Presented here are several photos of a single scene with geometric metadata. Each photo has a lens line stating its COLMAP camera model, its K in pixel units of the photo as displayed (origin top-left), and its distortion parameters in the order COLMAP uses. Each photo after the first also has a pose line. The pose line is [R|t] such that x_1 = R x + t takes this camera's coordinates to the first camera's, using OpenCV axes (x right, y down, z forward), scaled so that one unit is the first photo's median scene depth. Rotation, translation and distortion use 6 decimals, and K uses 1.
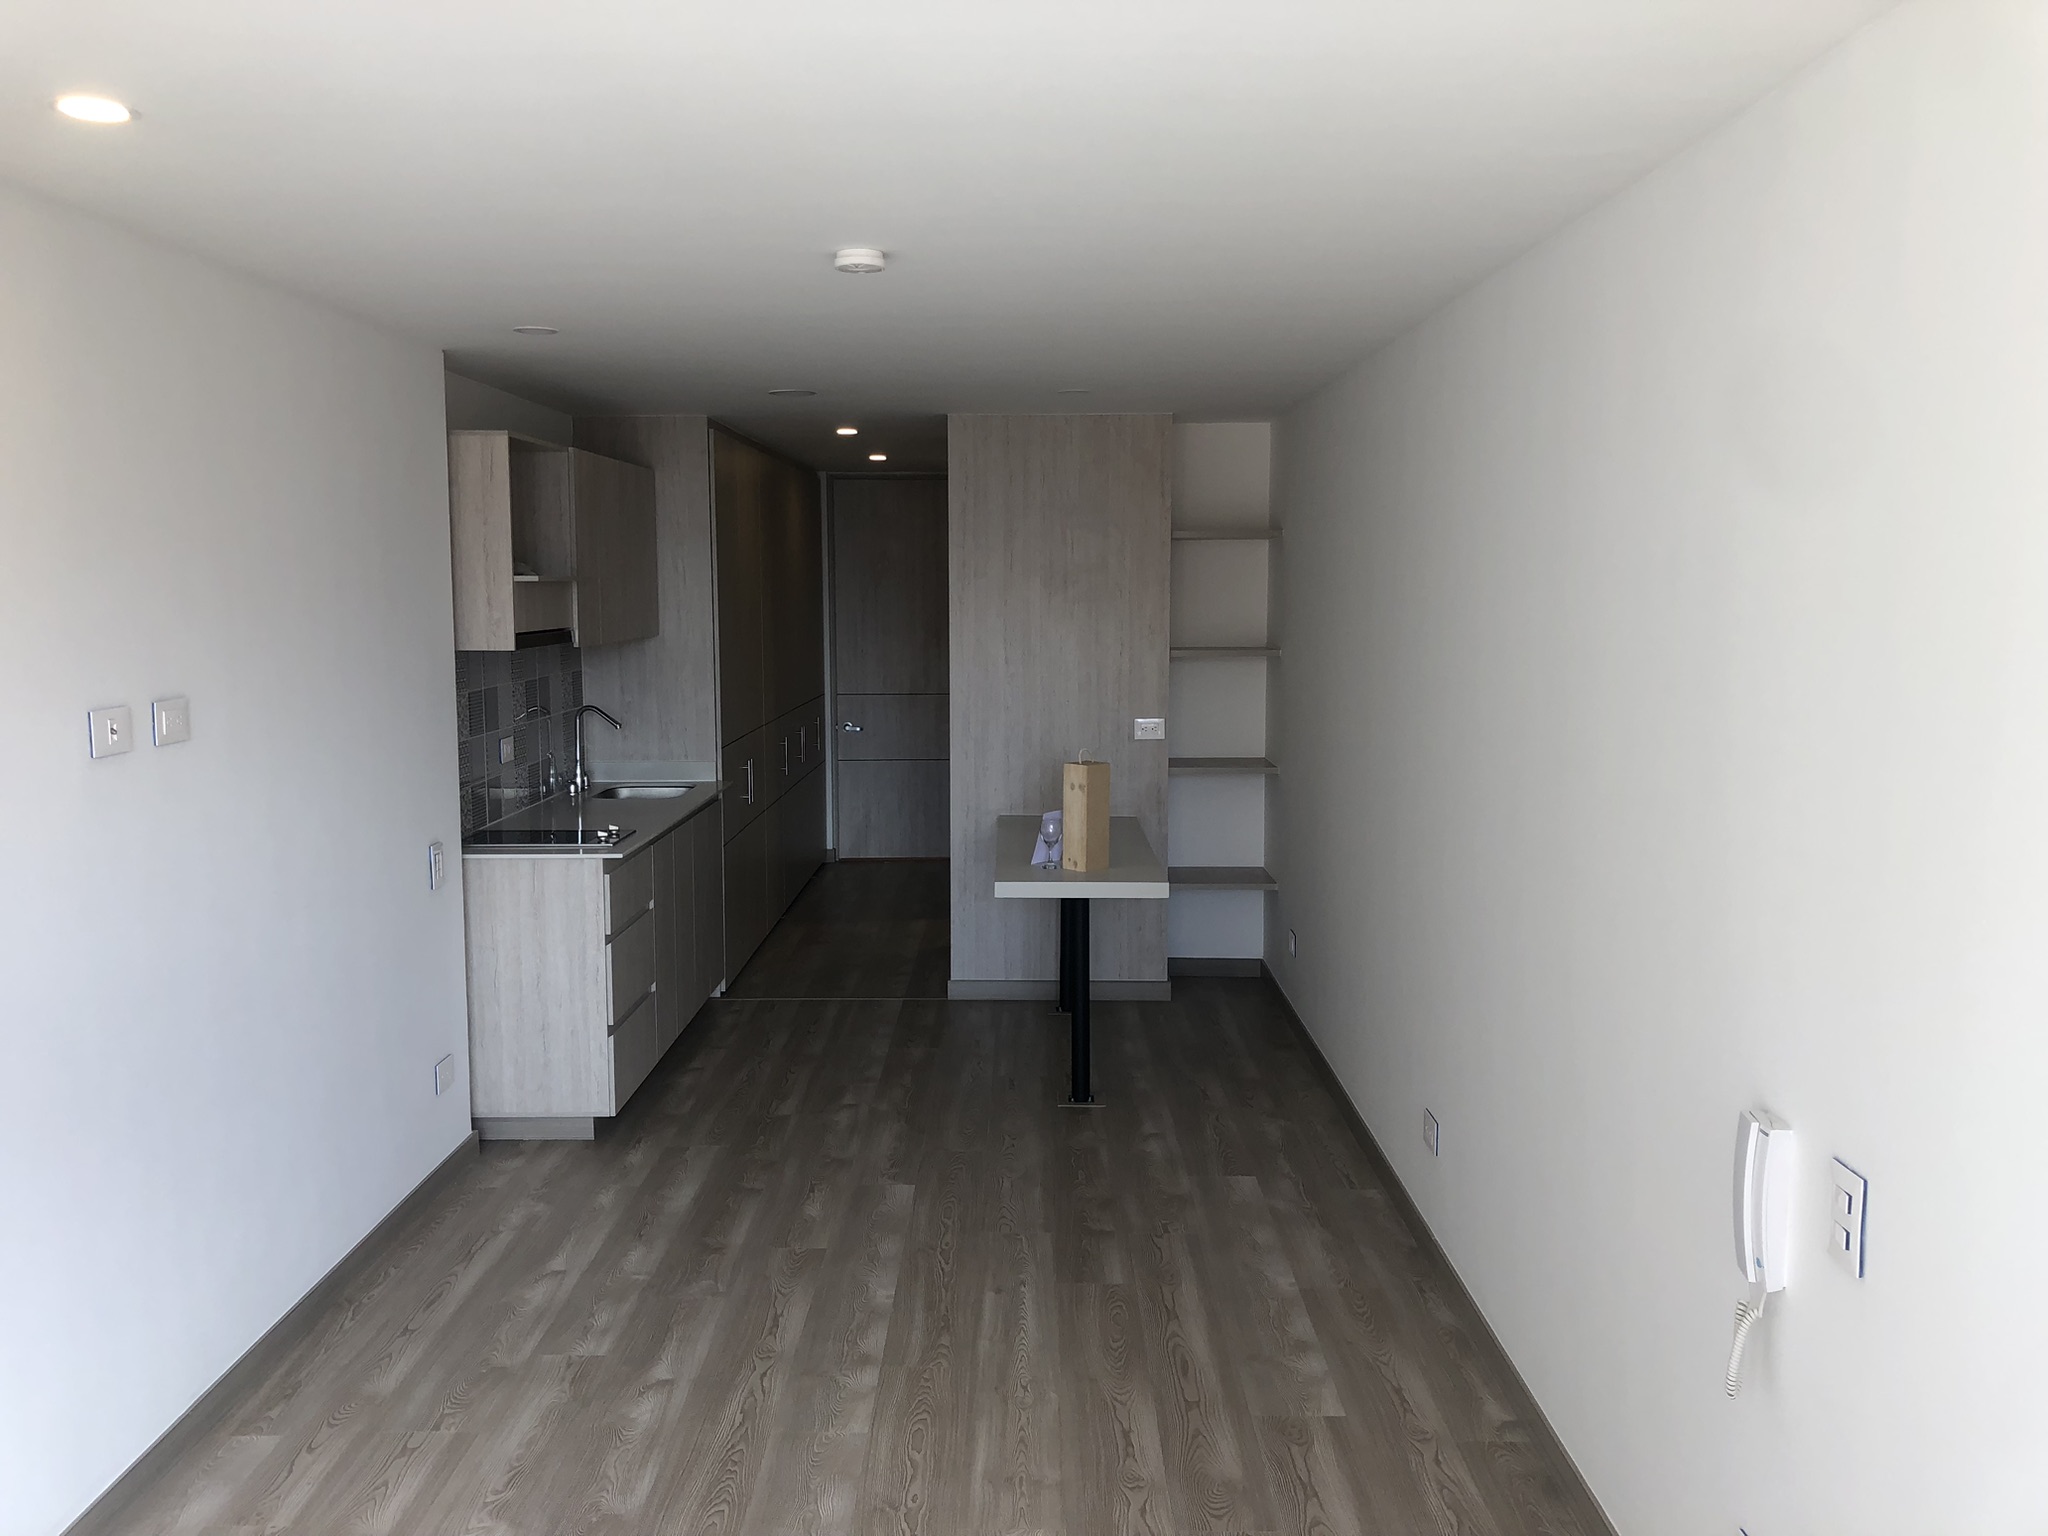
lens RADIAL K [[1648.4, 0, 1024.0], [0, 1648.4, 768.0], [0, 0, 1]] dist [0.065775, -0.183458]
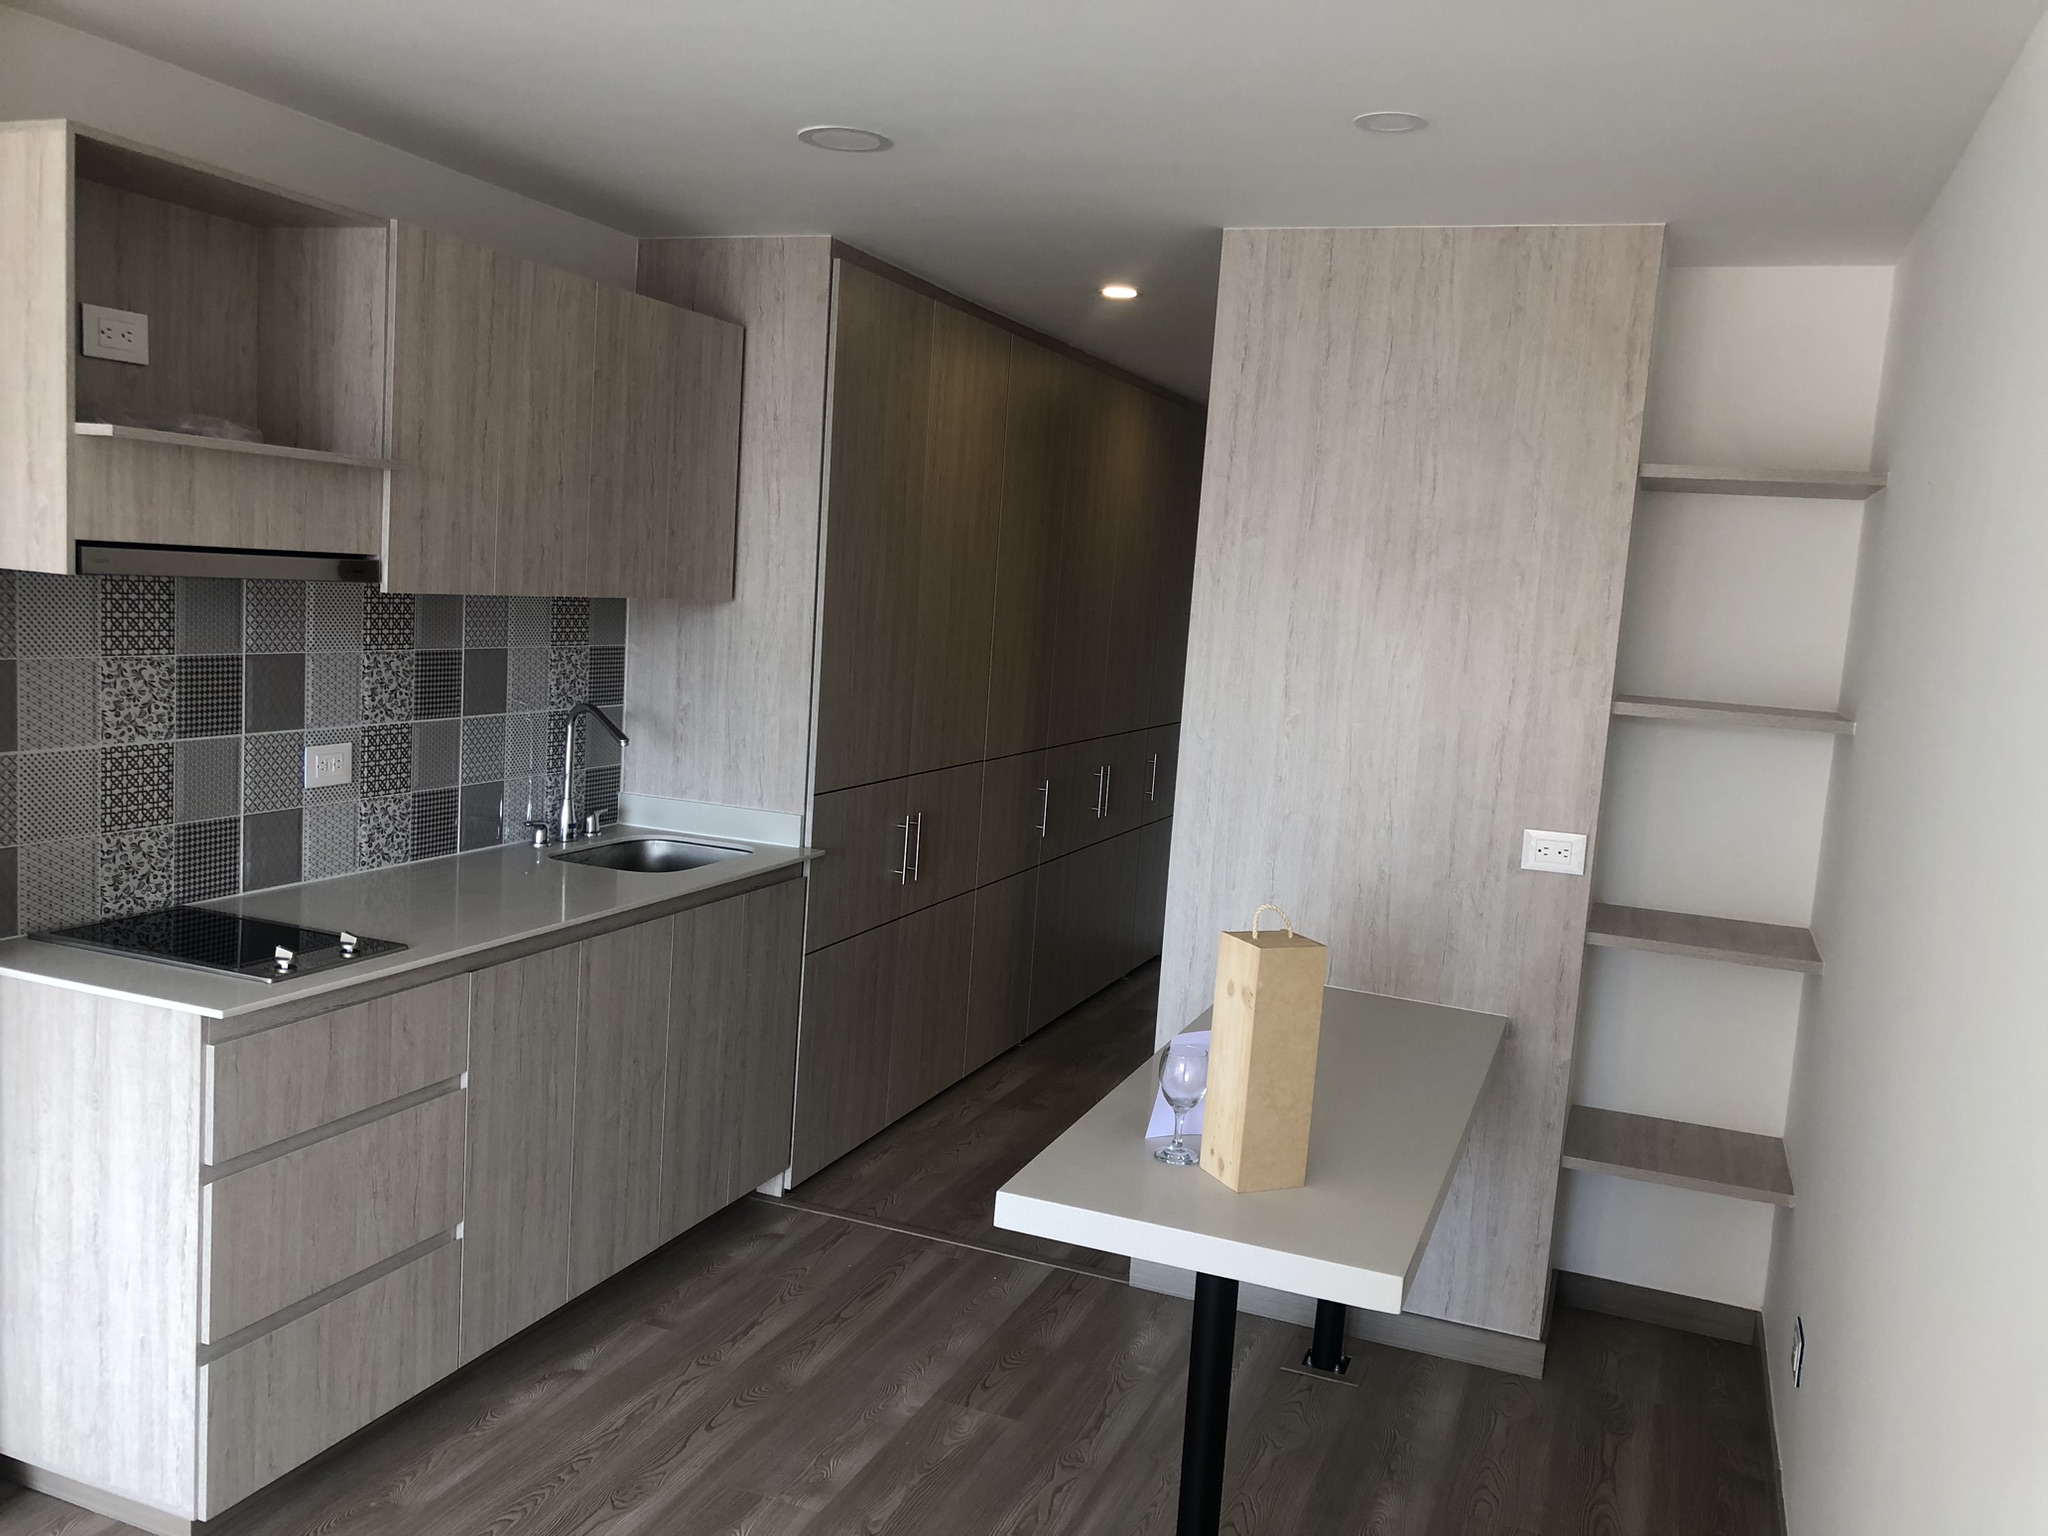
lens RADIAL K [[1657.4, 0, 1043.2], [0, 1657.4, 789.6], [0, 0, 1]] dist [0.005246, -0.008466]
pose [[0.932739, 0.110594, -0.343173, 0.124538], [-0.110075, 0.993700, 0.021058, -0.043566], [0.343340, 0.018133, 0.939036, 0.560187]]
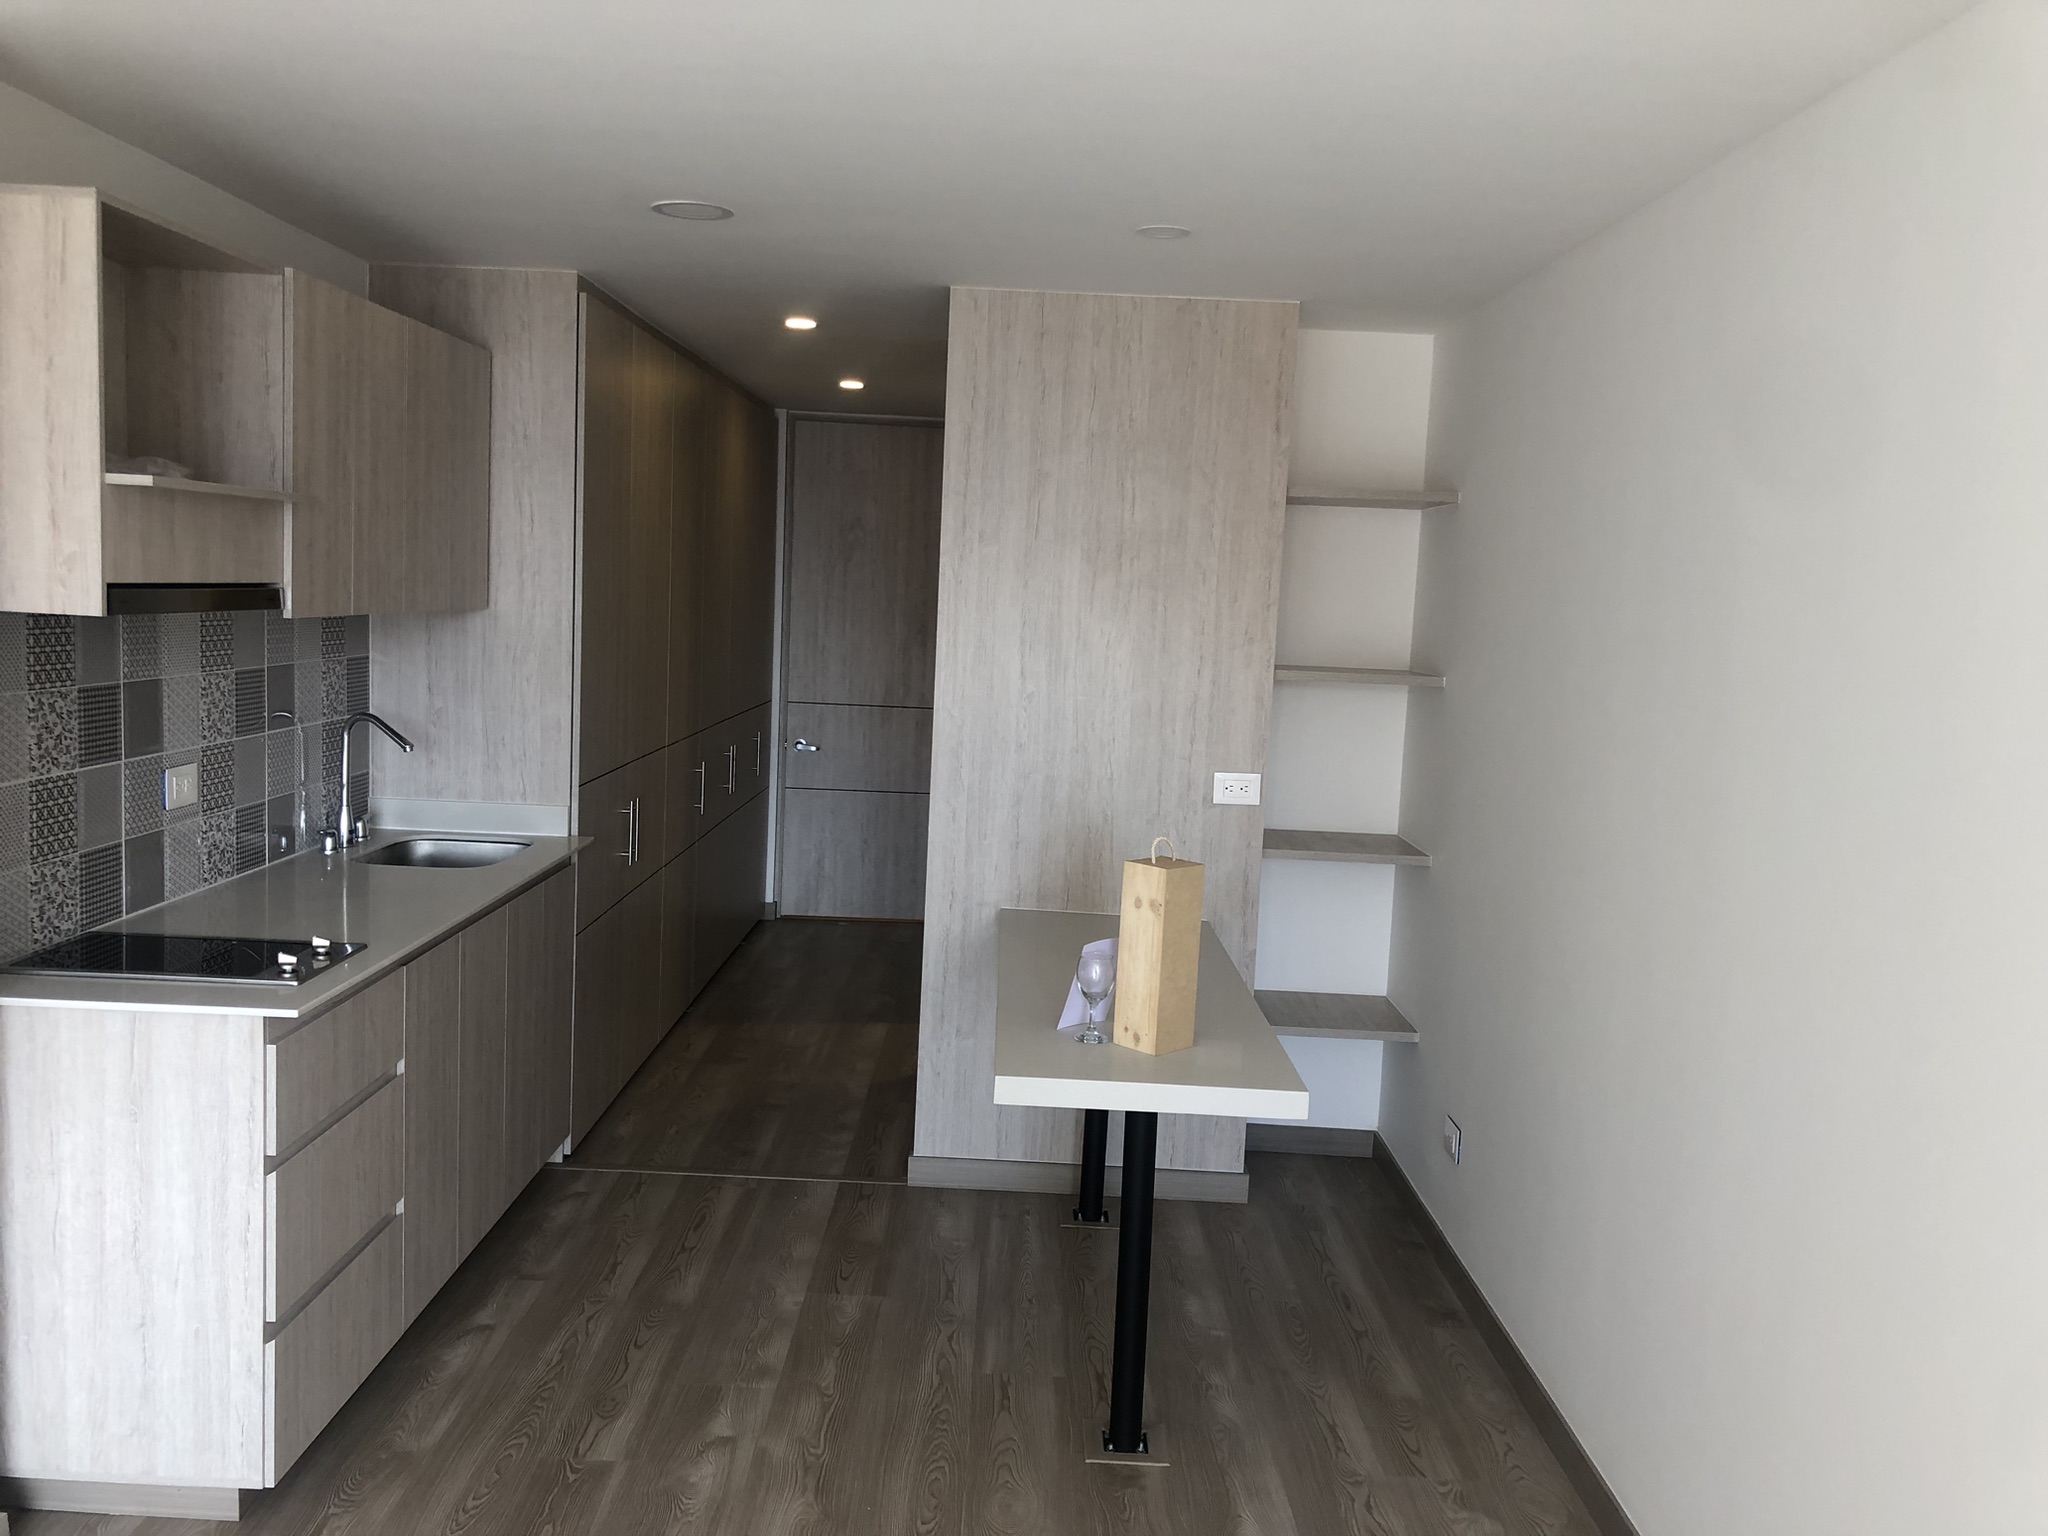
lens RADIAL K [[1662.0, 0, 1027.3], [0, 1662.0, 770.4], [0, 0, 1]] dist [0.007024, -0.007178]
pose [[0.998779, 0.048089, 0.011275, -0.017230], [-0.048076, 0.998843, -0.001383, -0.031312], [-0.011329, 0.000839, 0.999935, 0.415369]]
